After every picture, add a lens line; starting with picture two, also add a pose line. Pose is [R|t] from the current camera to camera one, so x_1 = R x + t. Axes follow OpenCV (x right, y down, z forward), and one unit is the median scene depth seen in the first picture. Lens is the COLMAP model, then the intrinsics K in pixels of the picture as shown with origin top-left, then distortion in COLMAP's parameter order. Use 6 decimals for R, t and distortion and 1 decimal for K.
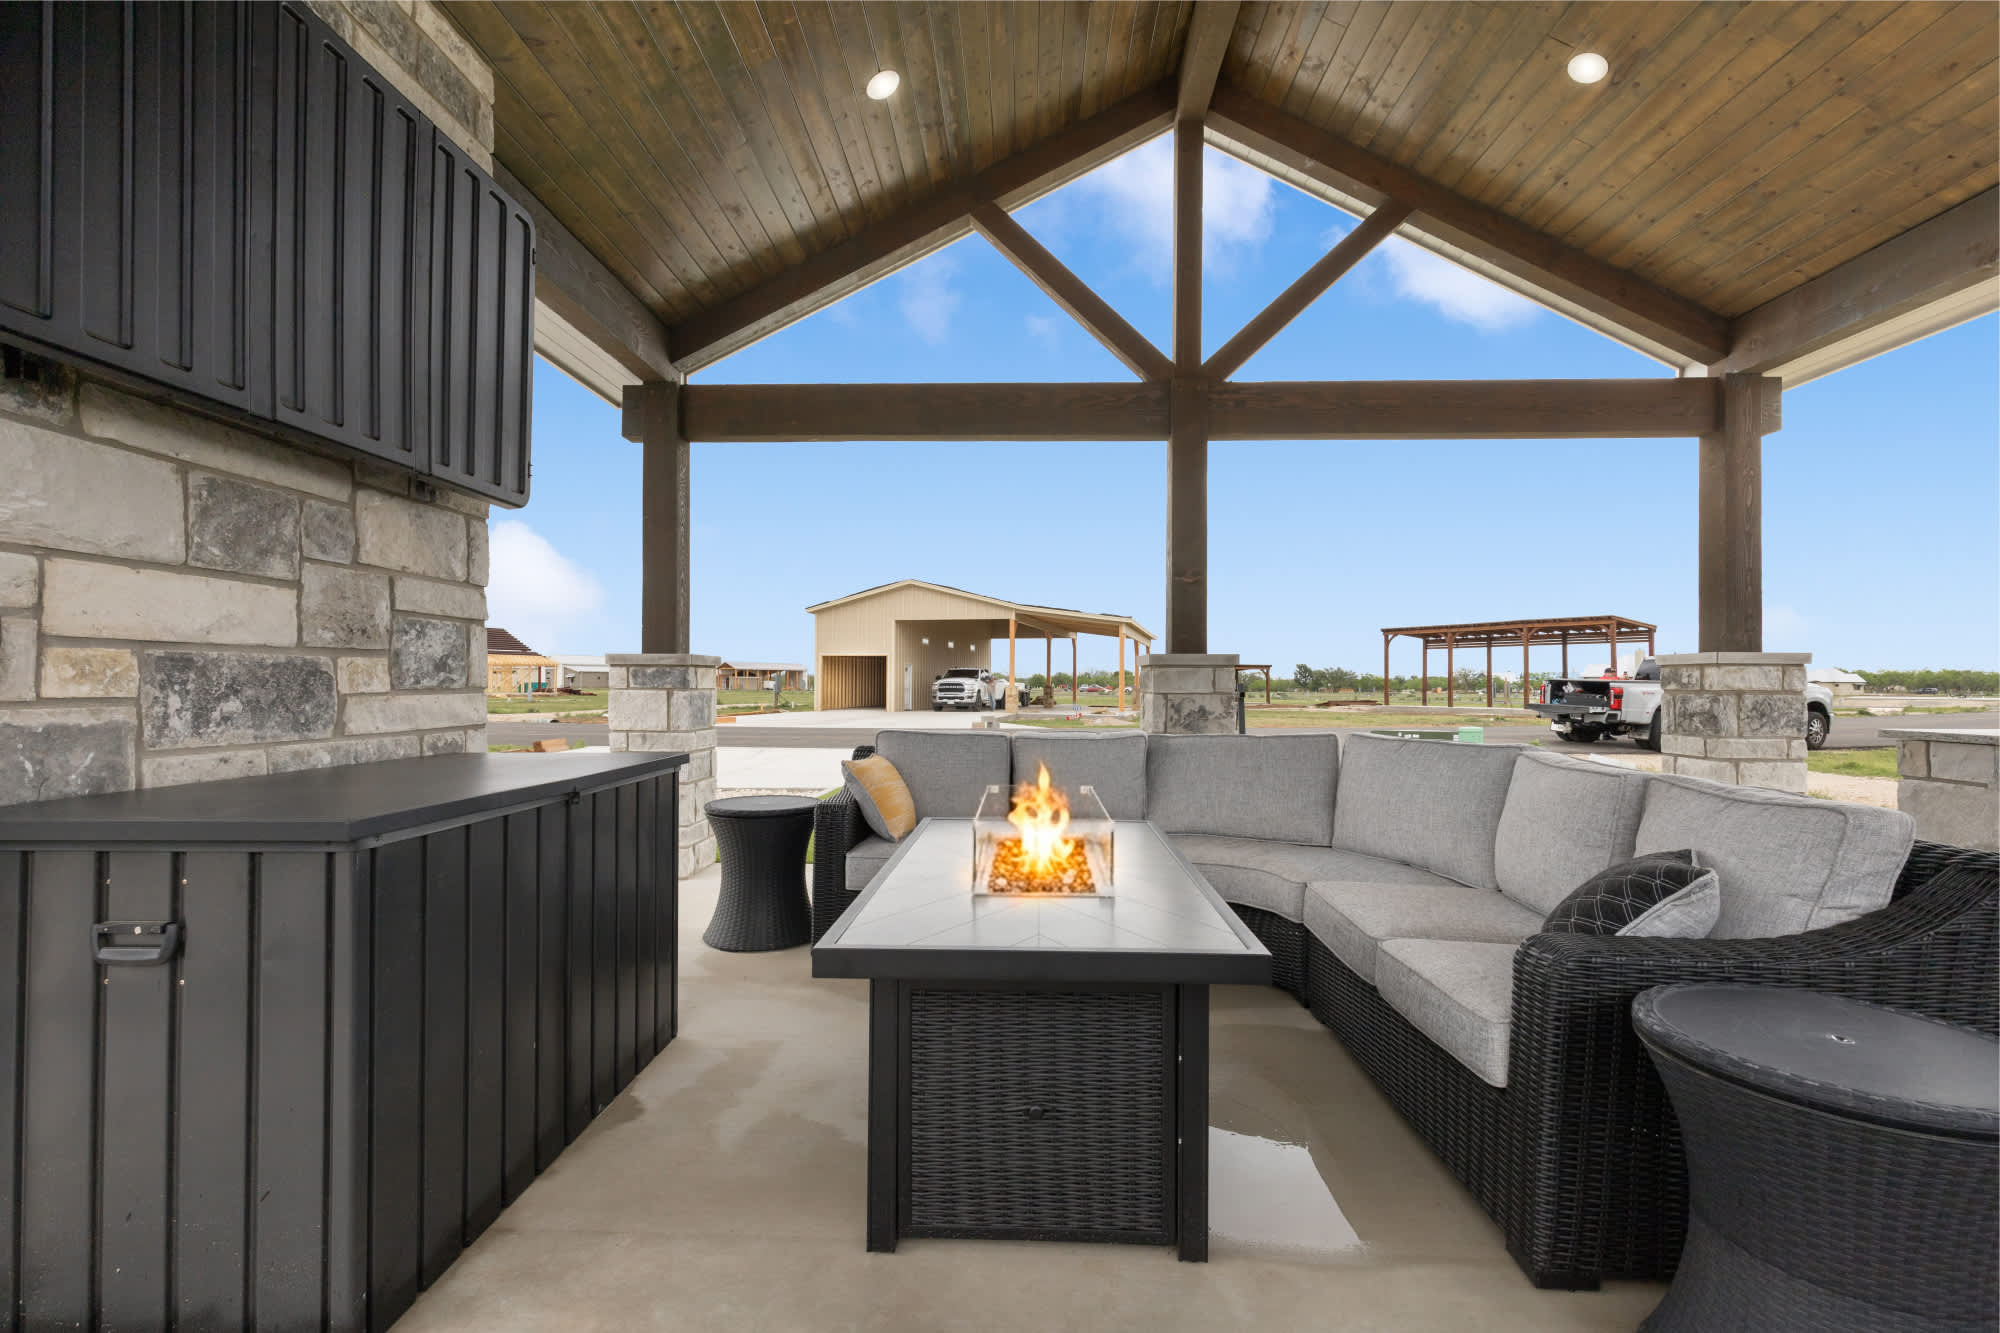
lens RADIAL K [[893.2, 0, 987.3], [0, 893.2, 673.4], [0, 0, 1]] dist [0.002125, 0.000572]
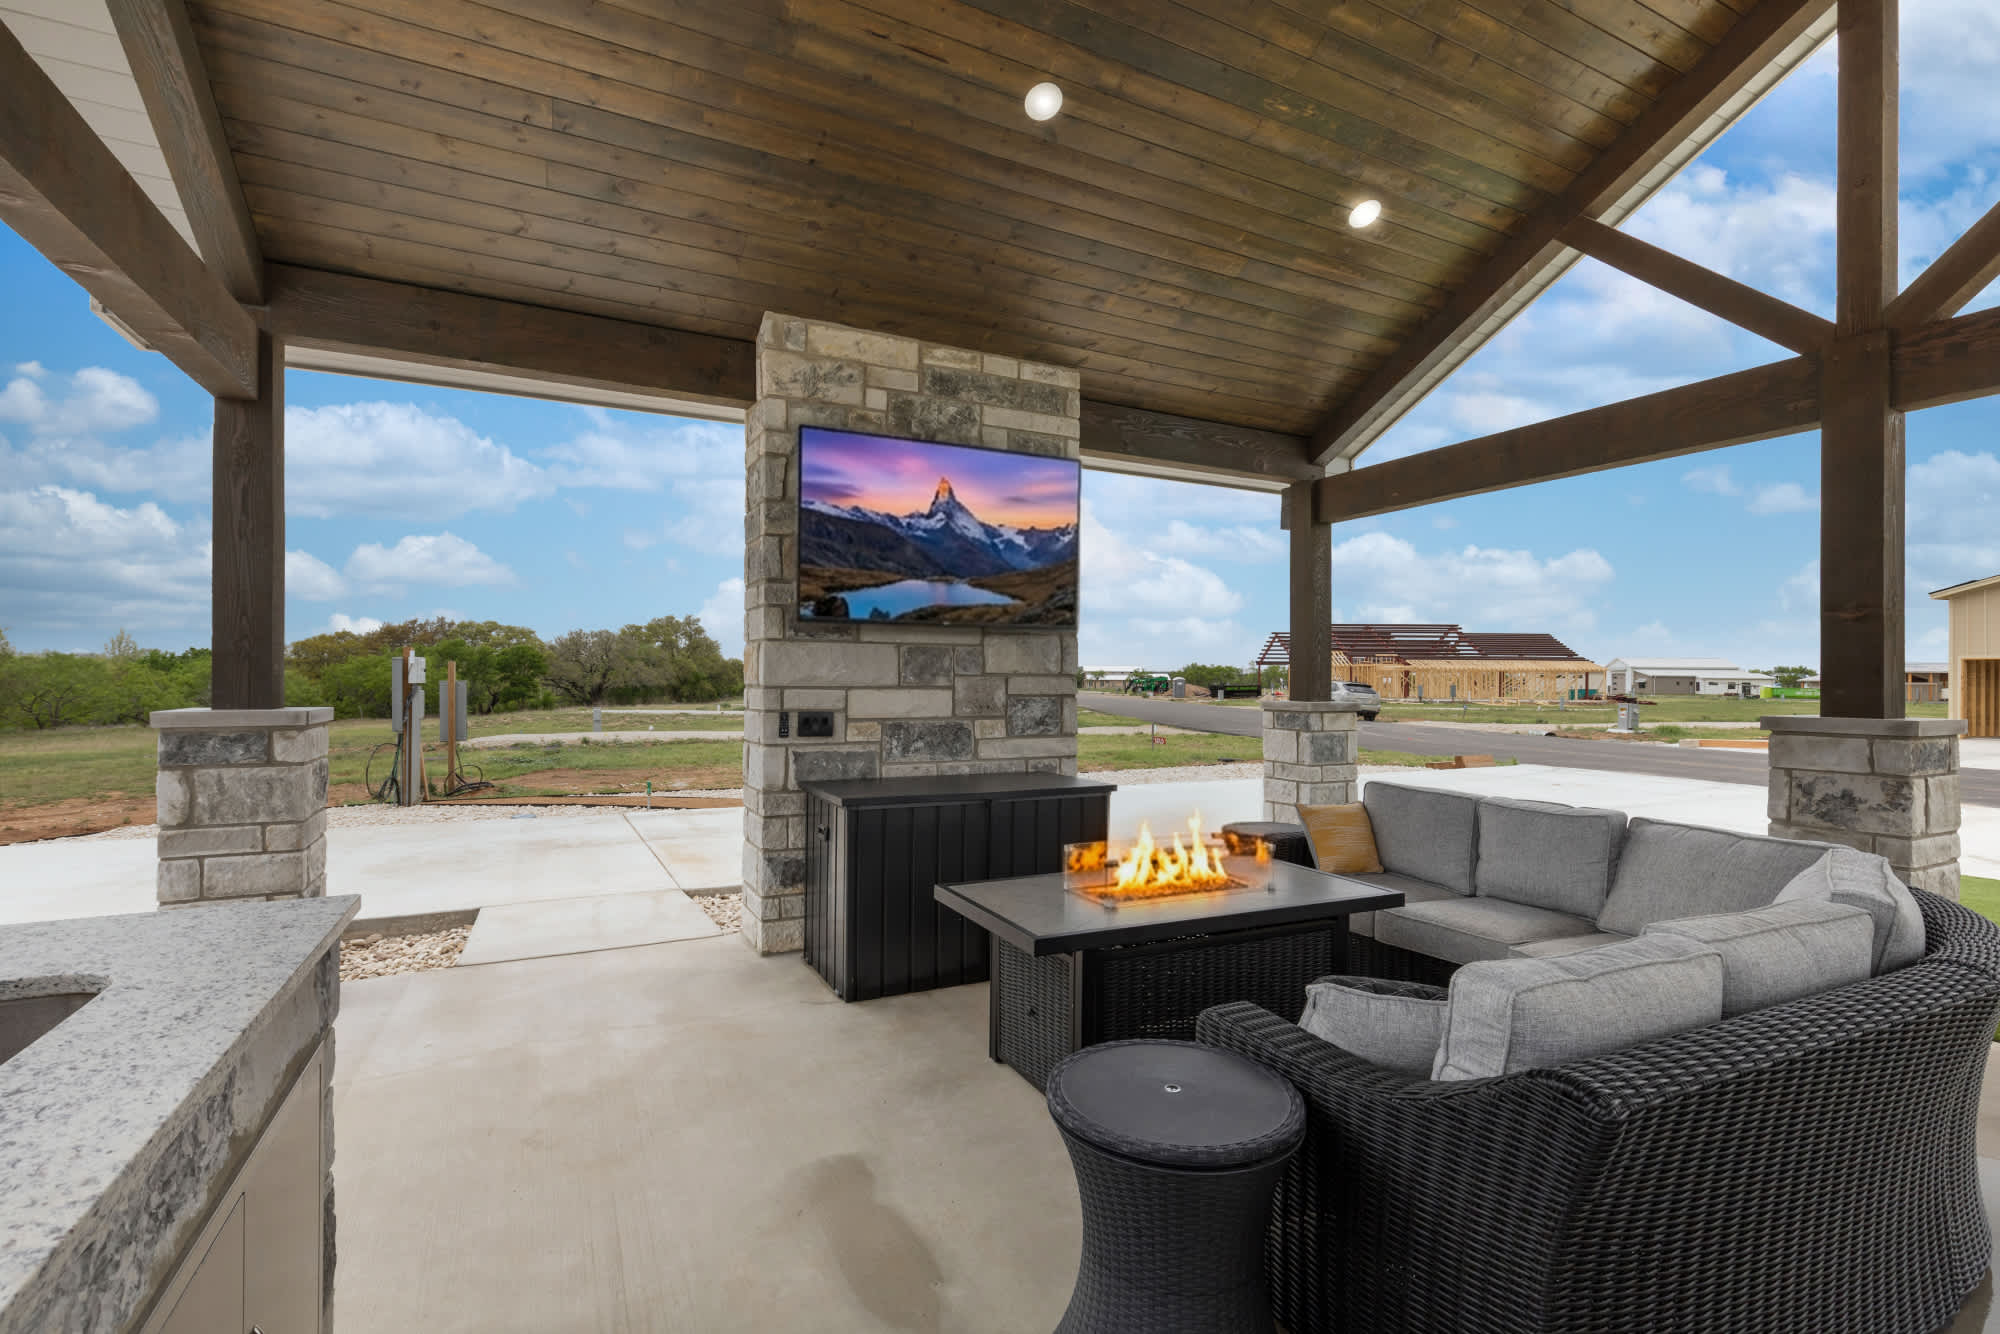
lens RADIAL K [[905.4, 0, 1000.0], [0, 905.4, 667.0], [0, 0, 1]] dist [0.001405, -0.000083]
pose [[0.468814, -0.012162, -0.883213, 1.107807], [0.004681, 0.999925, -0.011285, -0.114734], [0.883284, 0.001156, 0.468836, 0.079025]]
